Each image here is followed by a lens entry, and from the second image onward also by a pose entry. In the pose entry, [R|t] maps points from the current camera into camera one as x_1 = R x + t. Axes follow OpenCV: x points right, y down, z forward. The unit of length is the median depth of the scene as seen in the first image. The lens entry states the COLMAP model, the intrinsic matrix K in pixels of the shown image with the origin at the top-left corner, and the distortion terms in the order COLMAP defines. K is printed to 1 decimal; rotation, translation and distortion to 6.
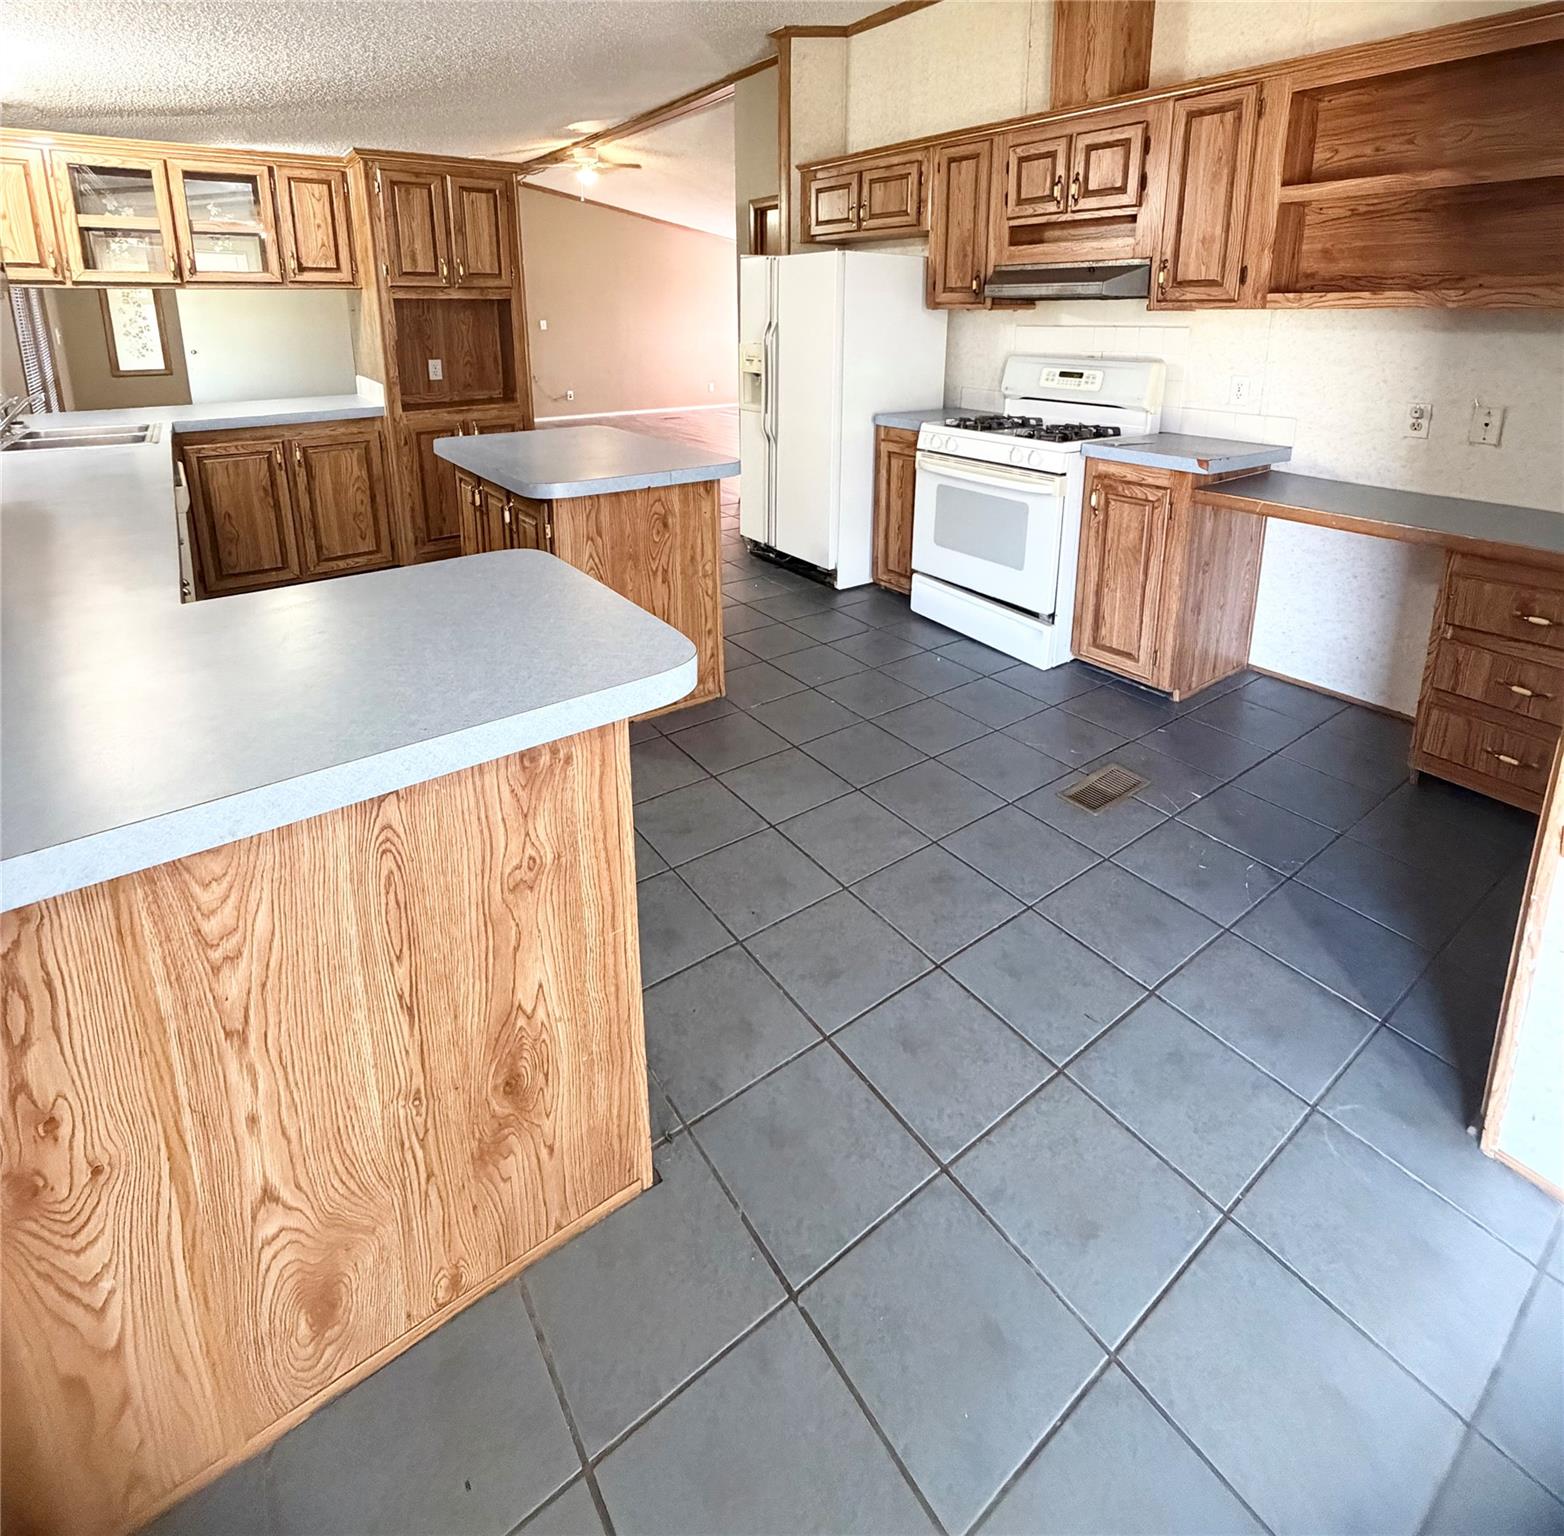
lens RADIAL K [[1281.0, 0, 781.6], [0, 1281.0, 766.2], [0, 0, 1]] dist [-0.003111, 0.001680]
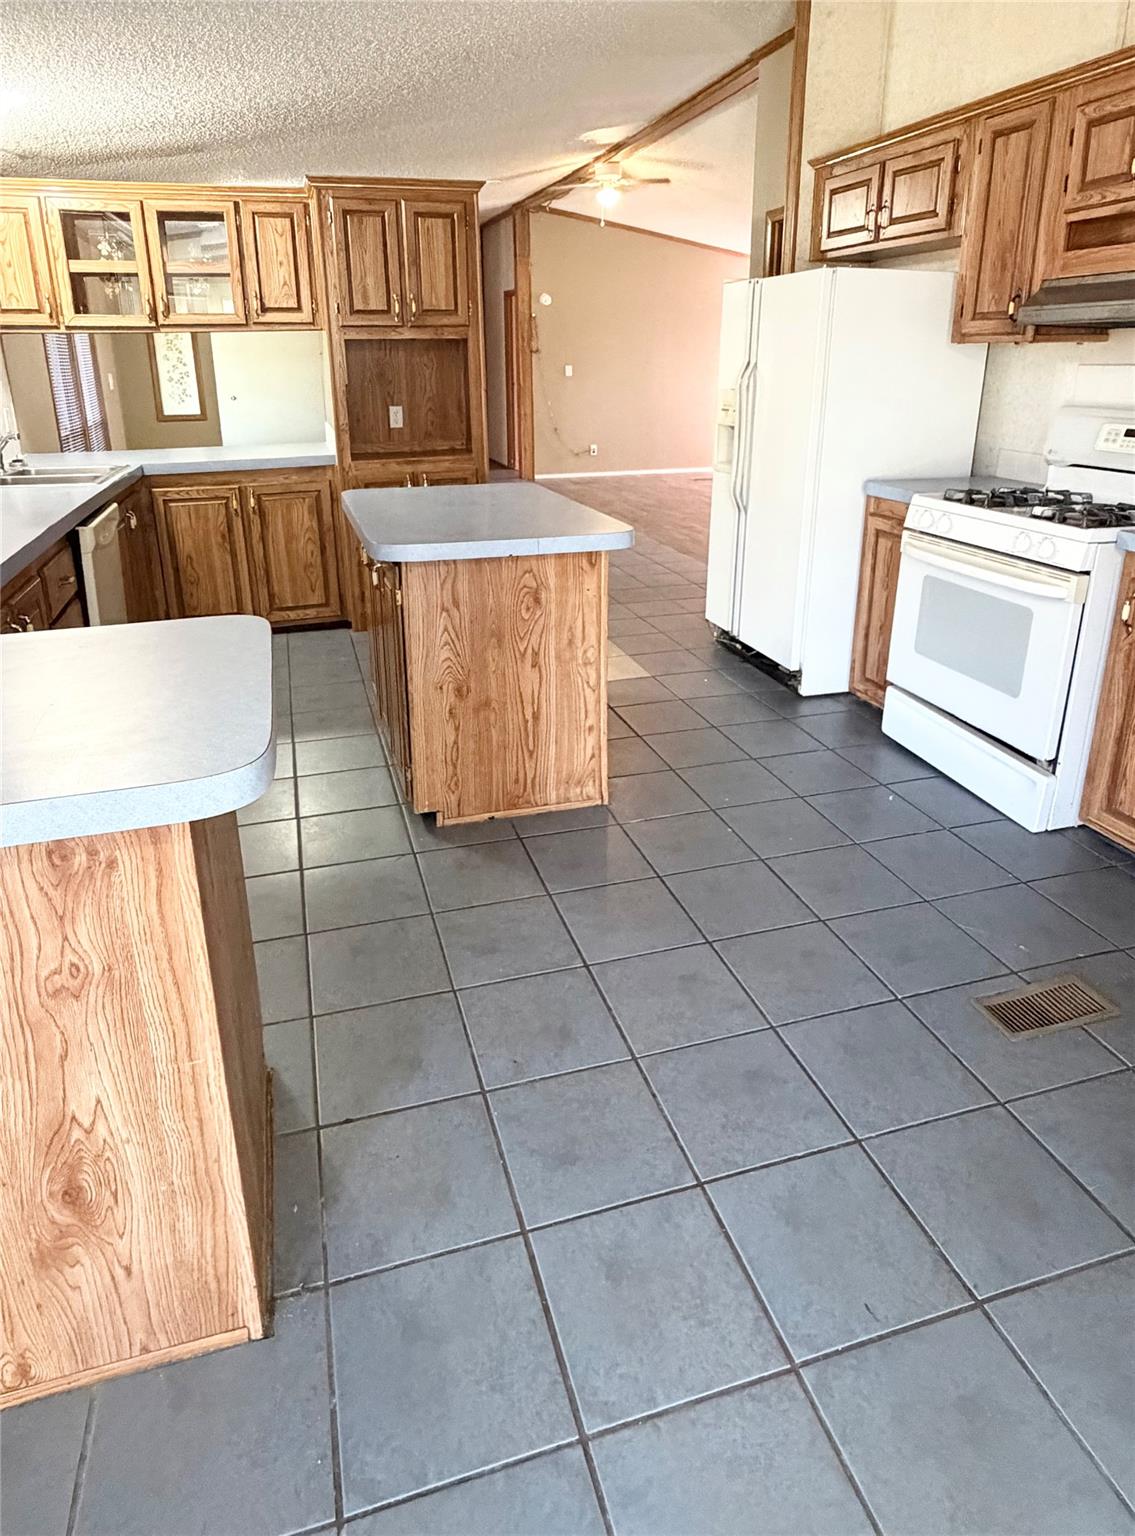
lens RADIAL K [[1192.0, 0, 569.6], [0, 1192.0, 891.6], [0, 0, 1]] dist [-0.009581, 0.011352]
pose [[0.879541, 0.184701, -0.438512, 0.308828], [-0.155203, 0.982545, 0.102549, -0.078133], [0.449799, -0.022138, 0.892855, 0.275143]]
